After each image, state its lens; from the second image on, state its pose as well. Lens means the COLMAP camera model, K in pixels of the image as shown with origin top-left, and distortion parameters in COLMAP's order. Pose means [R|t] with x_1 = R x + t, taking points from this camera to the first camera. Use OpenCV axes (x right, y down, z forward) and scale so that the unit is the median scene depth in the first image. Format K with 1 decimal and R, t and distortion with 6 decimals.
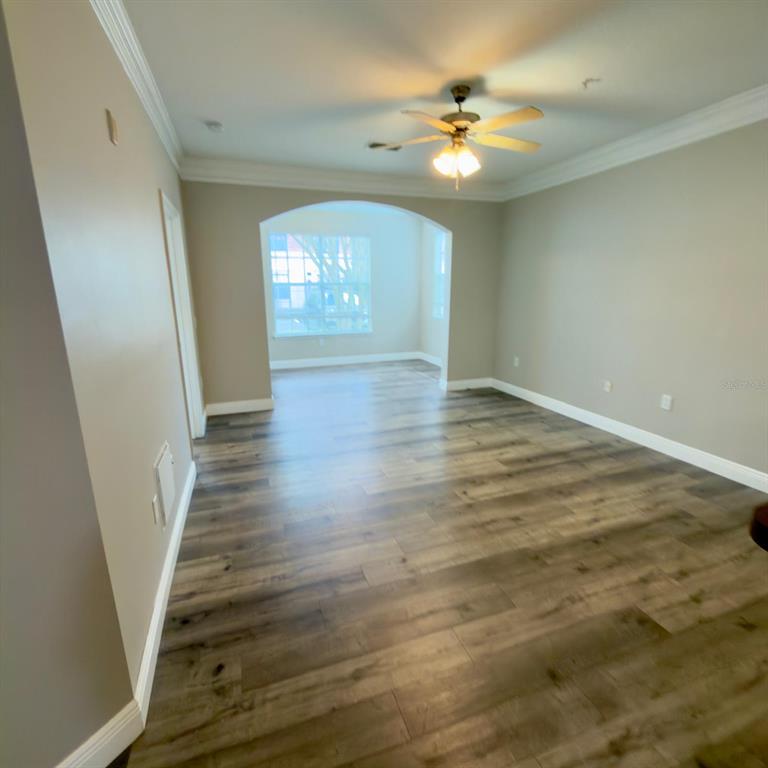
lens RADIAL K [[409.1, 0, 389.3], [0, 409.1, 382.5], [0, 0, 1]] dist [0.007704, -0.002637]
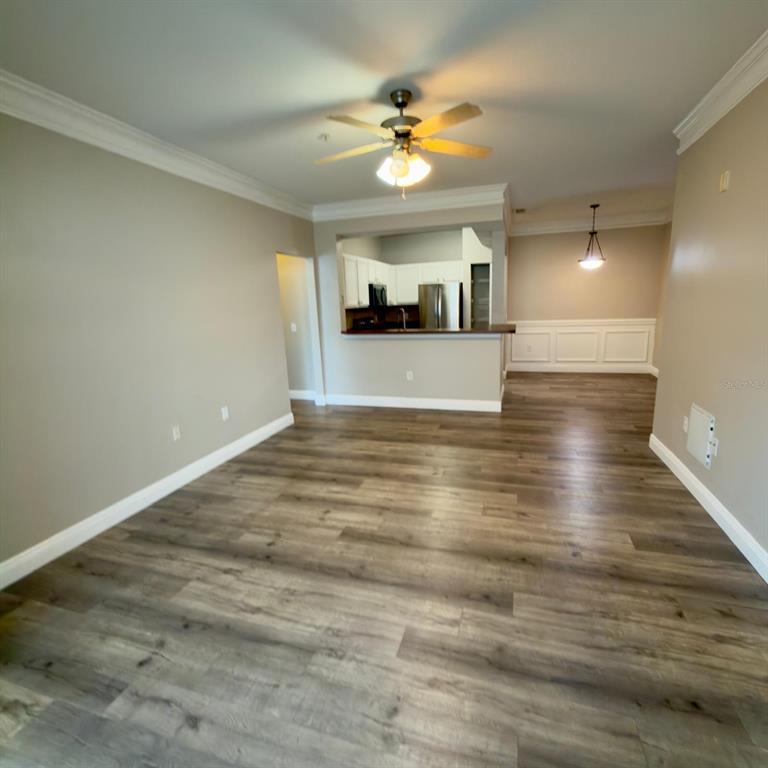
lens RADIAL K [[409.1, 0, 382.4], [0, 409.1, 380.0], [0, 0, 1]] dist [0.007704, -0.002637]
pose [[-0.783980, -0.081903, 0.615360, -0.411231], [0.185284, 0.915205, 0.357867, -0.439139], [-0.592491, 0.394577, -0.702327, 1.863562]]
